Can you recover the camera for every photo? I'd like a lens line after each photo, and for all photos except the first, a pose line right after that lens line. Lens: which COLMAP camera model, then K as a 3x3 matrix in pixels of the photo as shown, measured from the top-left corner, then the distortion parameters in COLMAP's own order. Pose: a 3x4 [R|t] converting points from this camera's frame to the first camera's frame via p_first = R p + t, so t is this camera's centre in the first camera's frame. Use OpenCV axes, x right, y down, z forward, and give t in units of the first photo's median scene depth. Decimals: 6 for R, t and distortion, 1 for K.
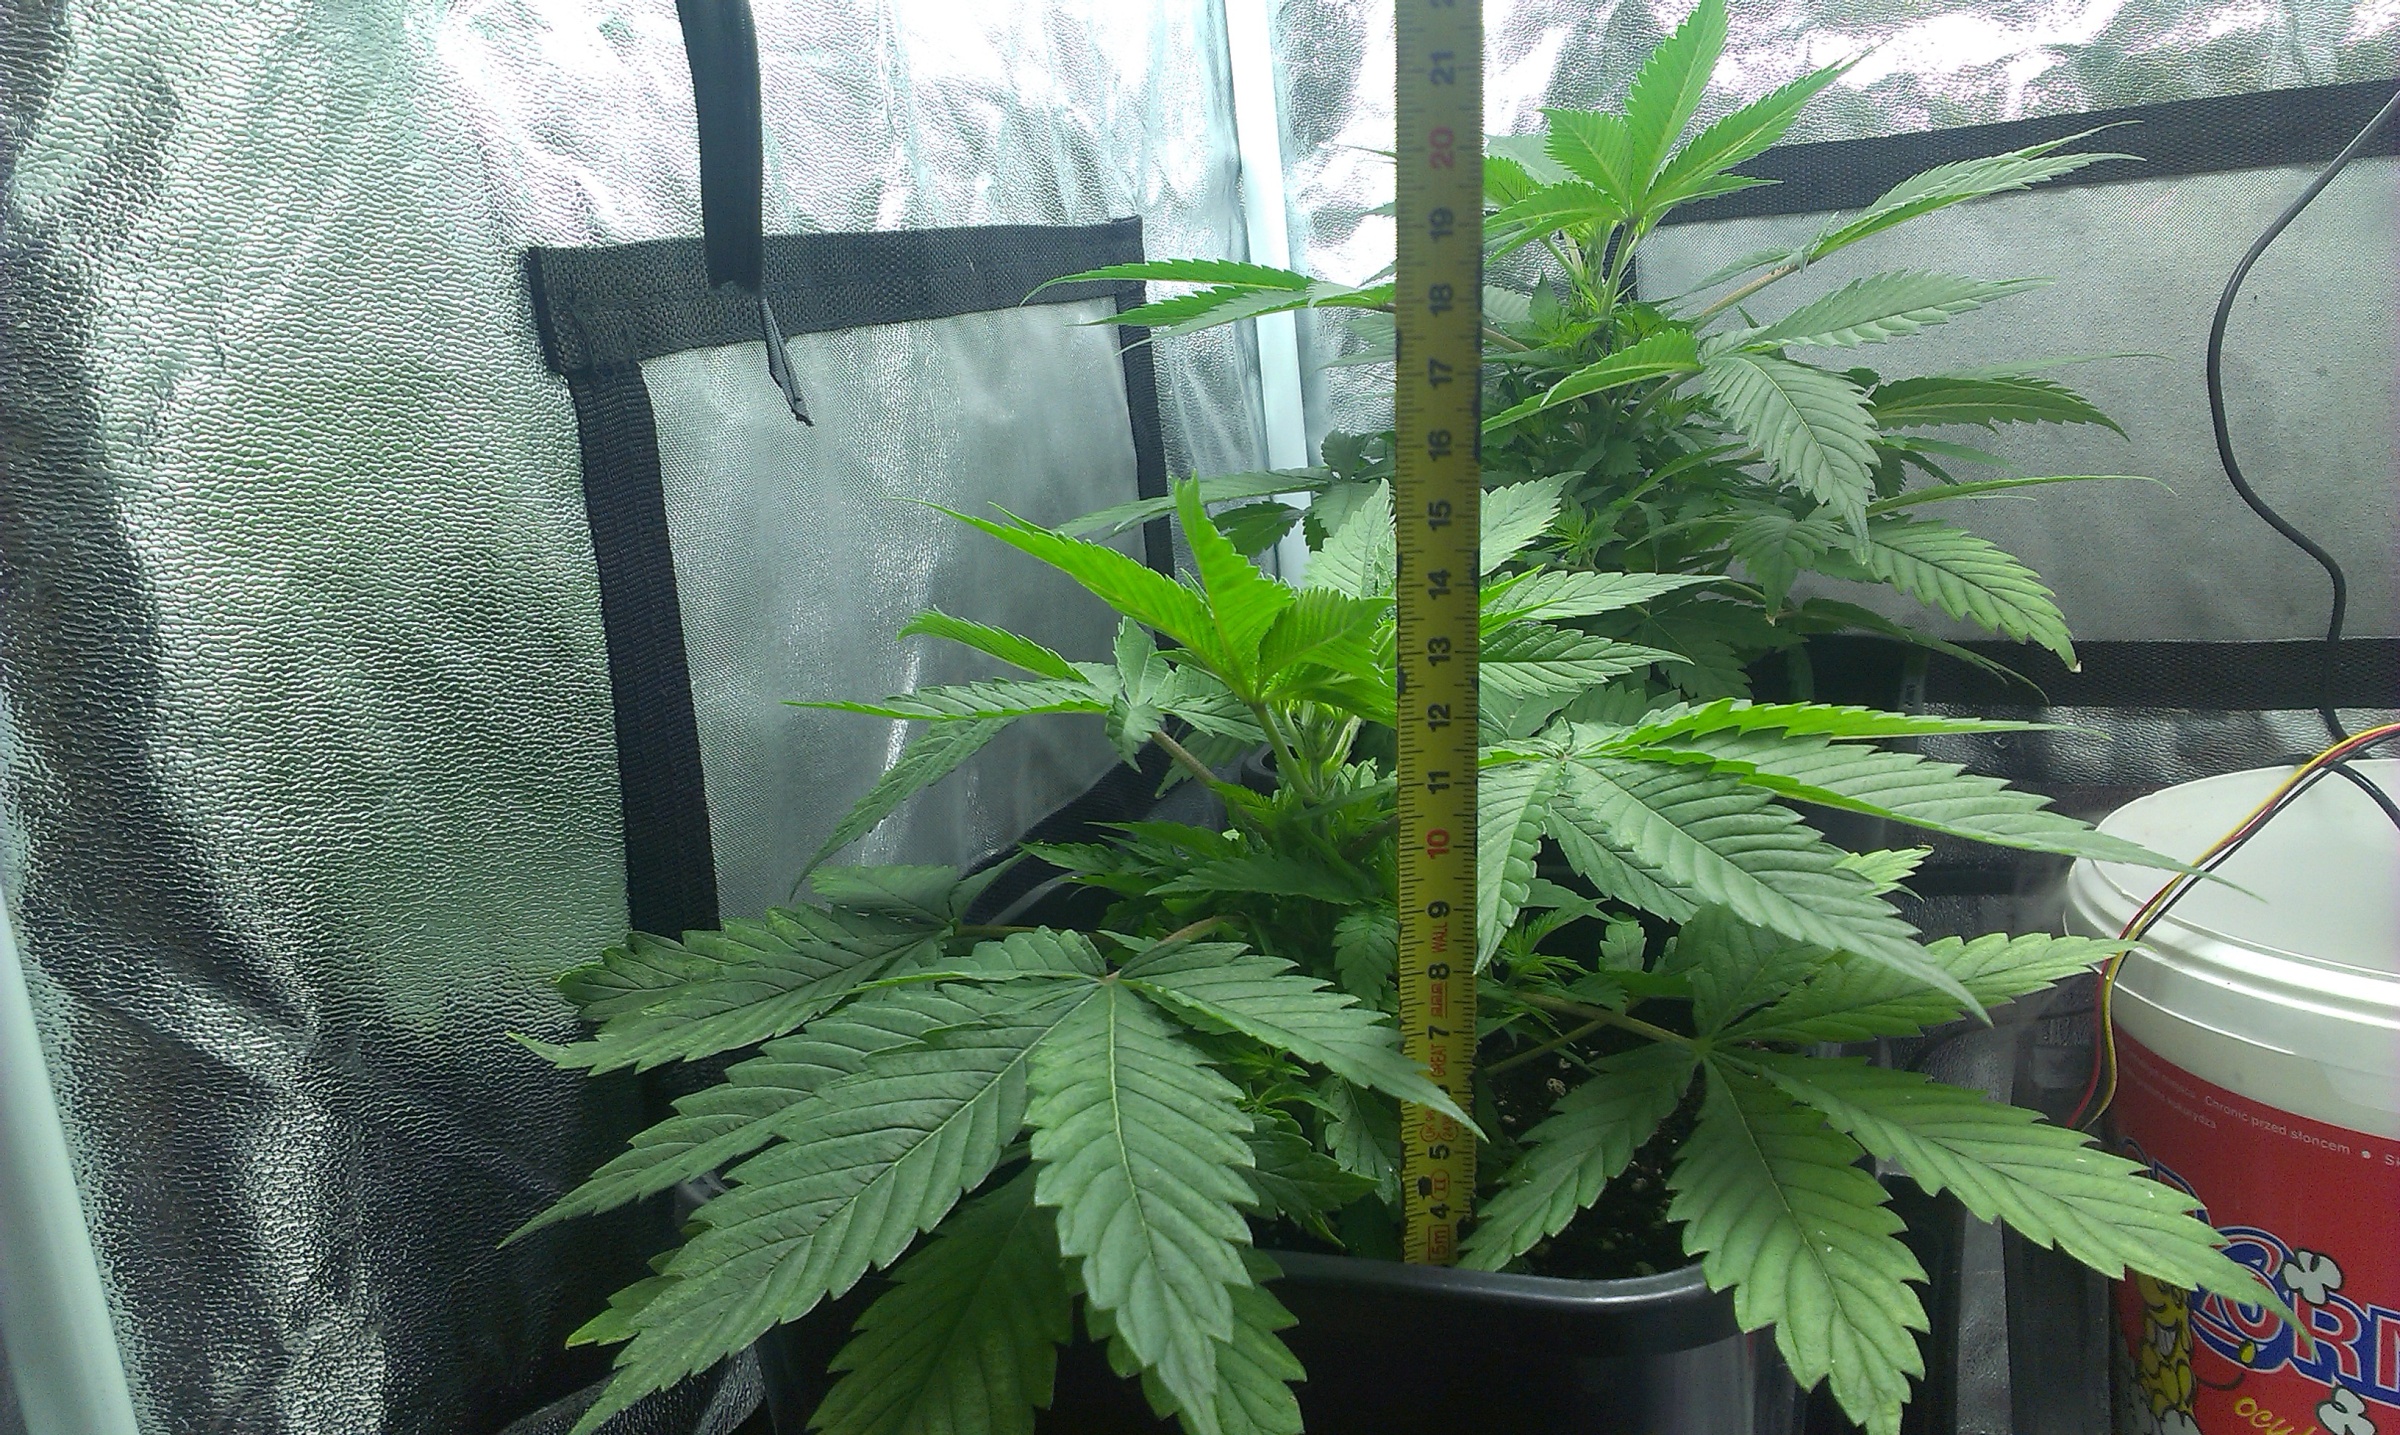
lens RADIAL K [[1902.6, 0, 1198.0], [0, 1902.6, 745.2], [0, 0, 1]] dist [0.079711, -0.127503]
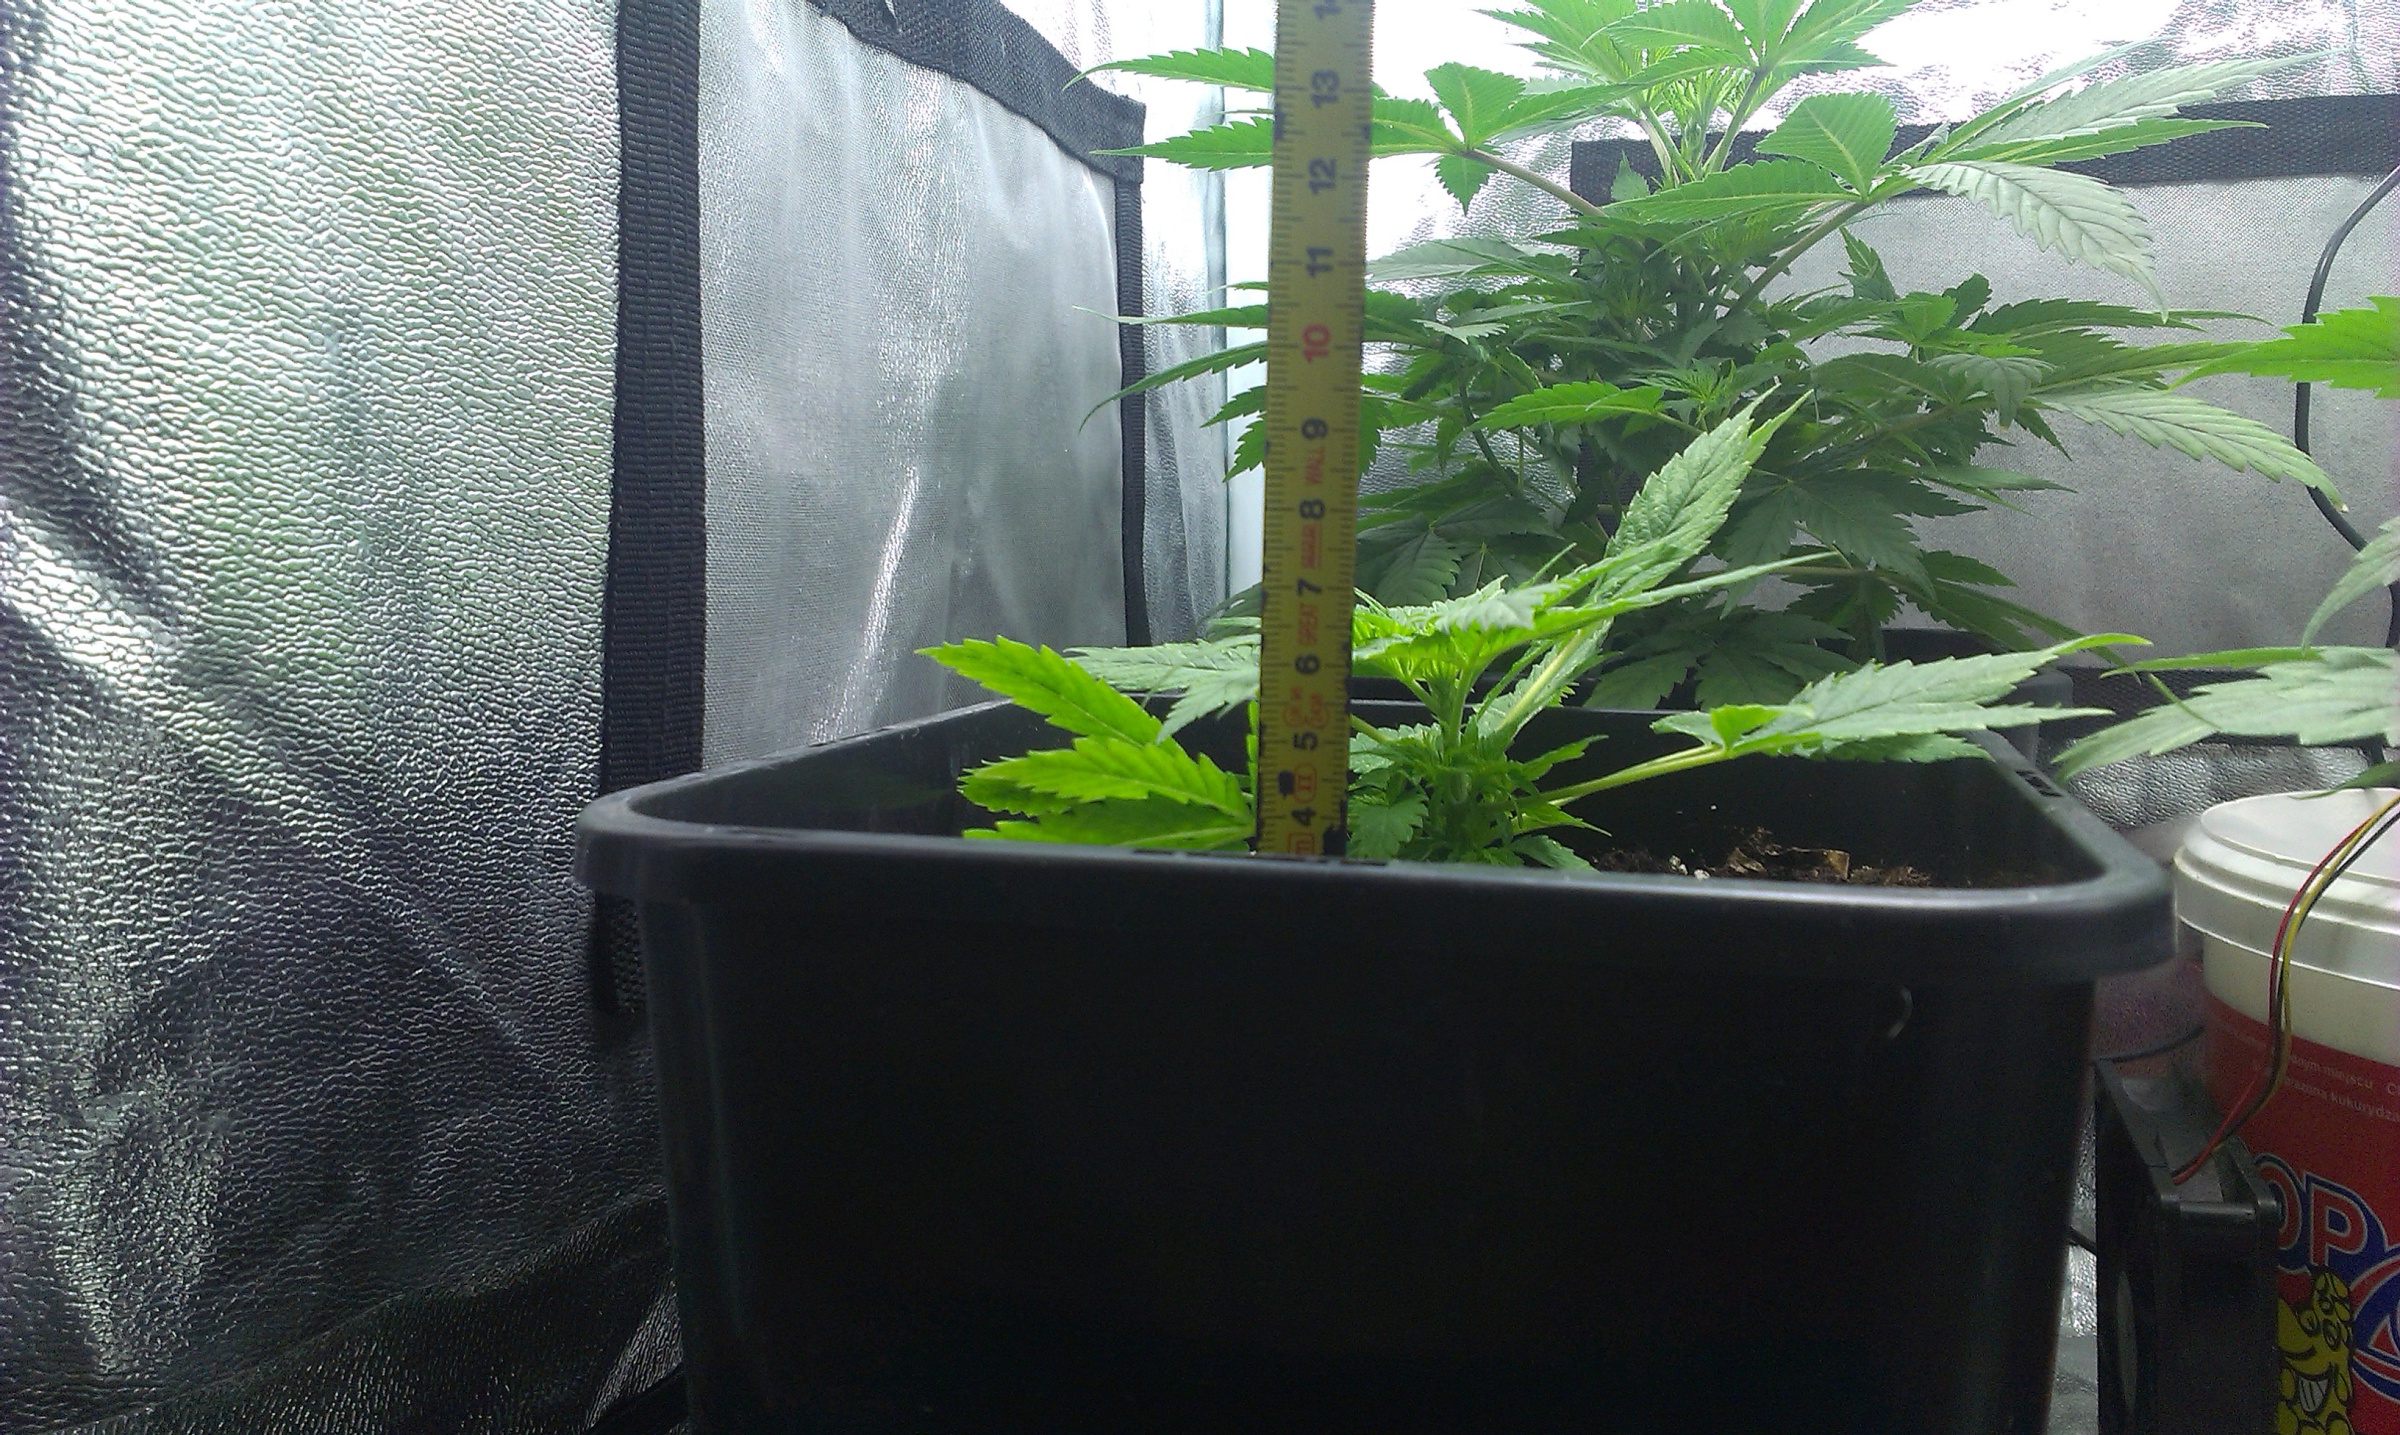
lens RADIAL K [[1958.3, 0, 1200.0], [0, 1958.3, 717.5], [0, 0, 1]] dist [0.002546, -0.002694]
pose [[0.991749, 0.069127, 0.107964, -0.109886], [-0.056171, 0.991334, -0.118754, 0.149036], [-0.115238, 0.111710, 0.987037, 0.168588]]
